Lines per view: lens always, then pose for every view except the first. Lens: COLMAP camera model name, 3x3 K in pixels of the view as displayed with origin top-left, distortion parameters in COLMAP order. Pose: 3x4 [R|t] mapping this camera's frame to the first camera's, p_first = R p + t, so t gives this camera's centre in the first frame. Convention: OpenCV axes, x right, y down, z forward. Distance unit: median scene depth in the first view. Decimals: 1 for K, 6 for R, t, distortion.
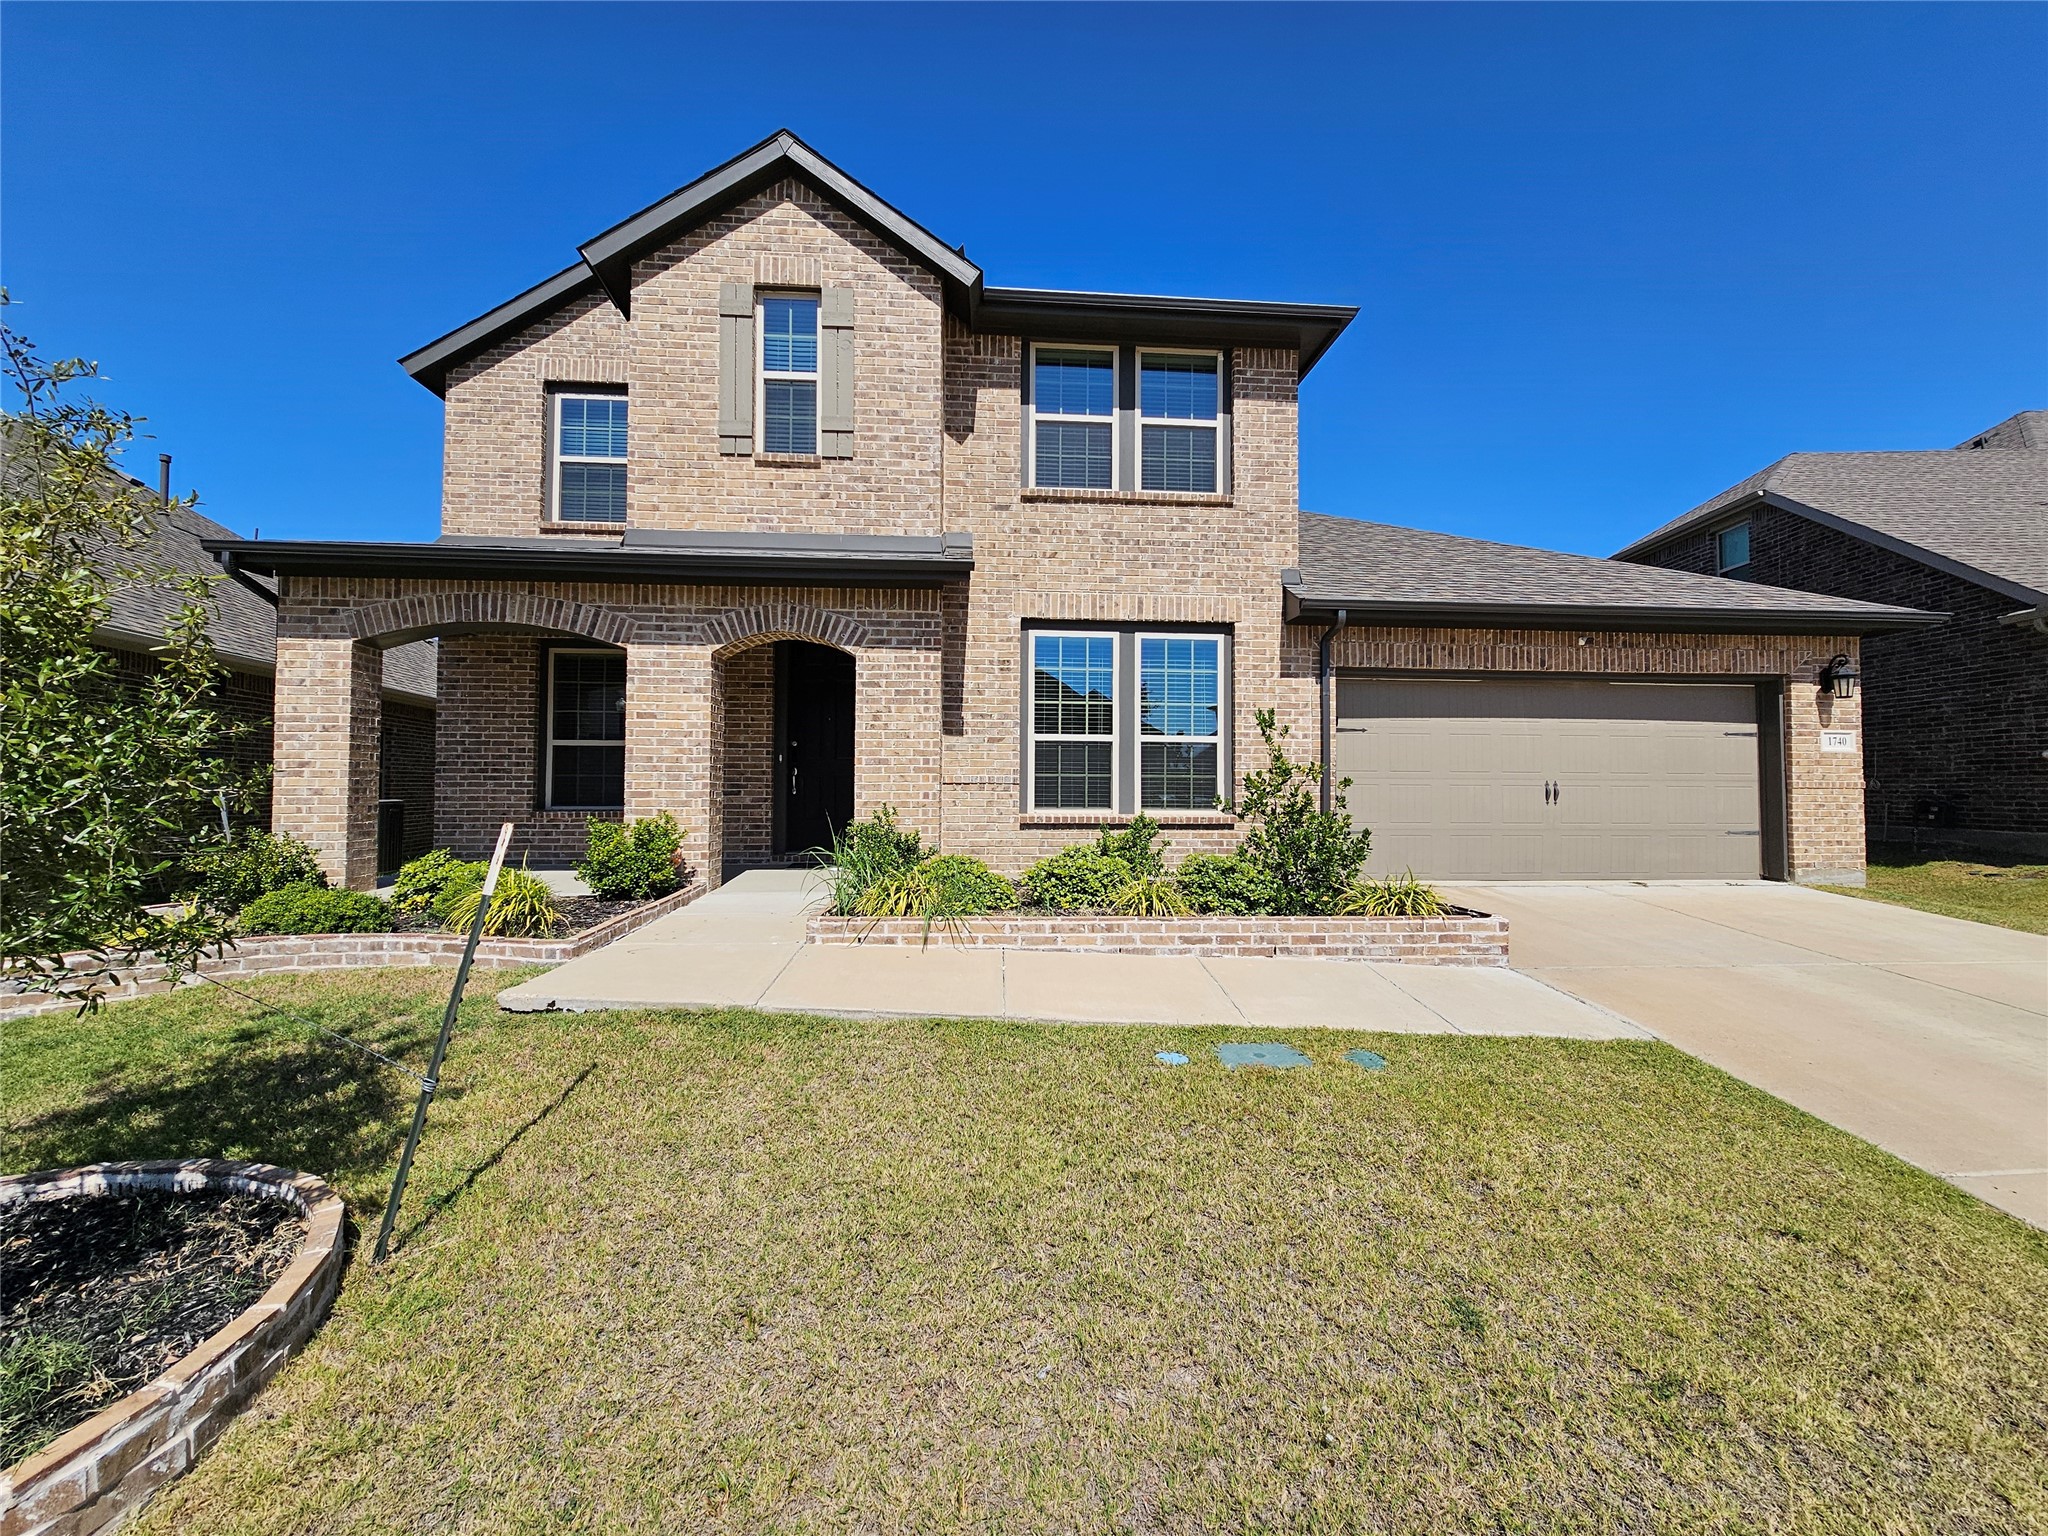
lens RADIAL K [[835.3, 0, 1035.3], [0, 835.3, 765.3], [0, 0, 1]] dist [-0.001304, 0.000532]
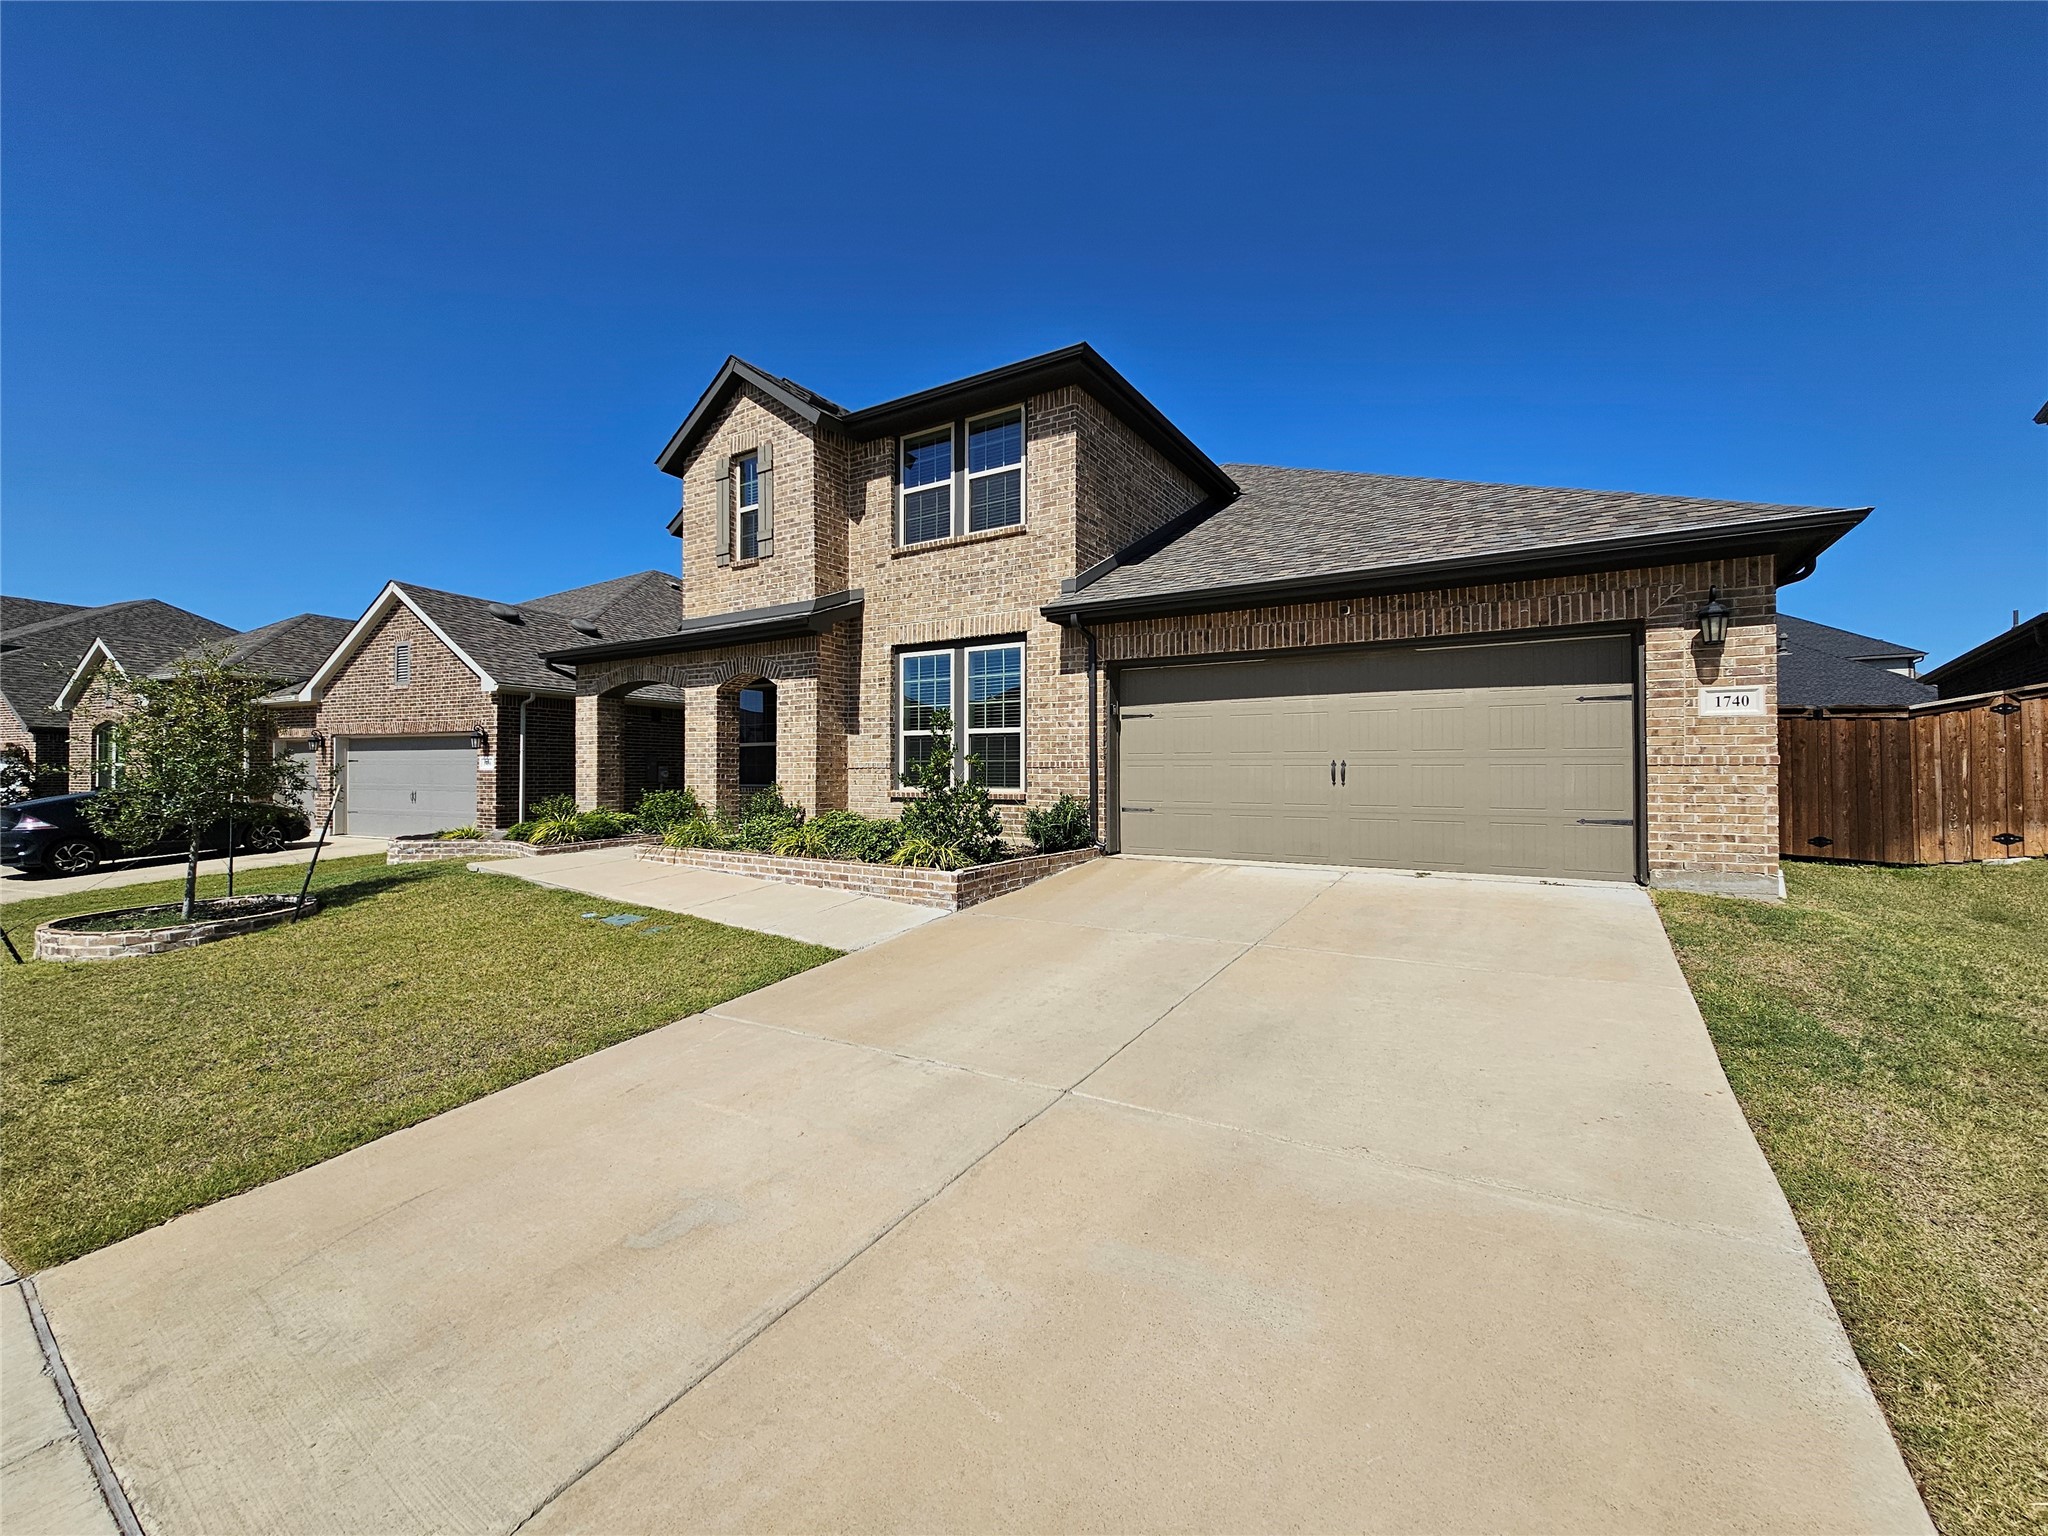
lens RADIAL K [[835.3, 0, 1035.3], [0, 835.3, 765.3], [0, 0, 1]] dist [-0.001304, 0.000532]
pose [[0.806971, -0.010365, -0.590500, 0.960771], [0.020685, 0.999729, 0.010719, 0.007716], [0.590228, -0.020864, 0.806967, 0.041138]]
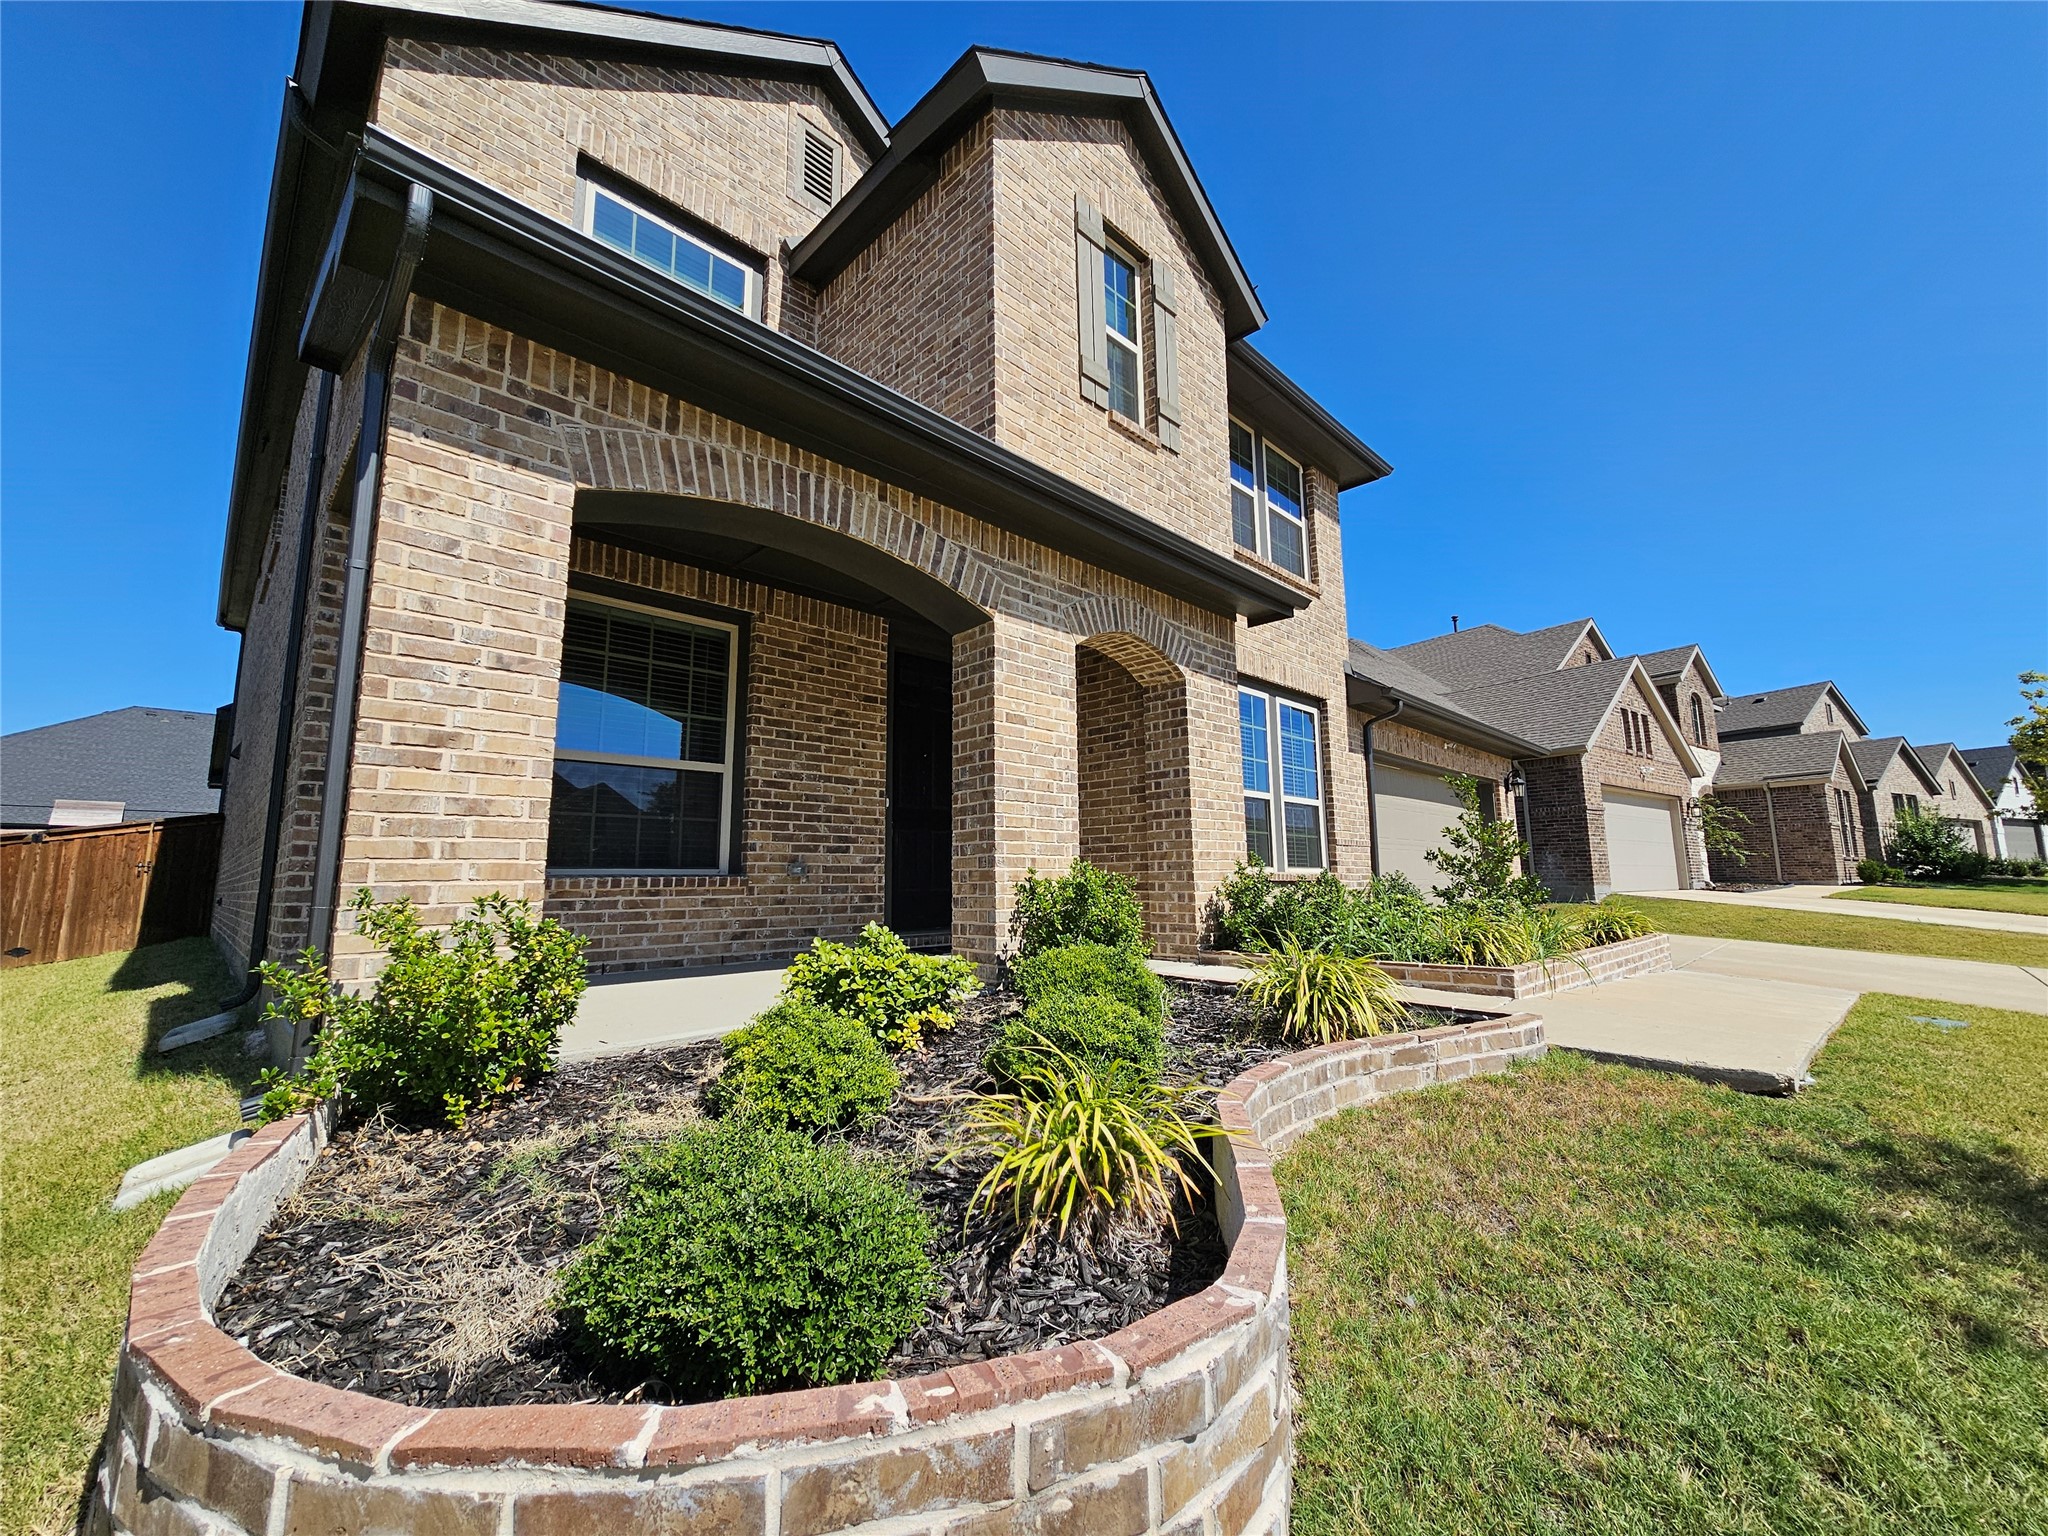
lens RADIAL K [[835.3, 0, 1035.3], [0, 835.3, 765.3], [0, 0, 1]] dist [-0.001304, 0.000532]
pose [[0.755677, 0.079669, 0.650081, -0.788037], [-0.004597, 0.993195, -0.116375, 0.049666], [-0.654929, 0.084954, 0.750900, 0.426217]]
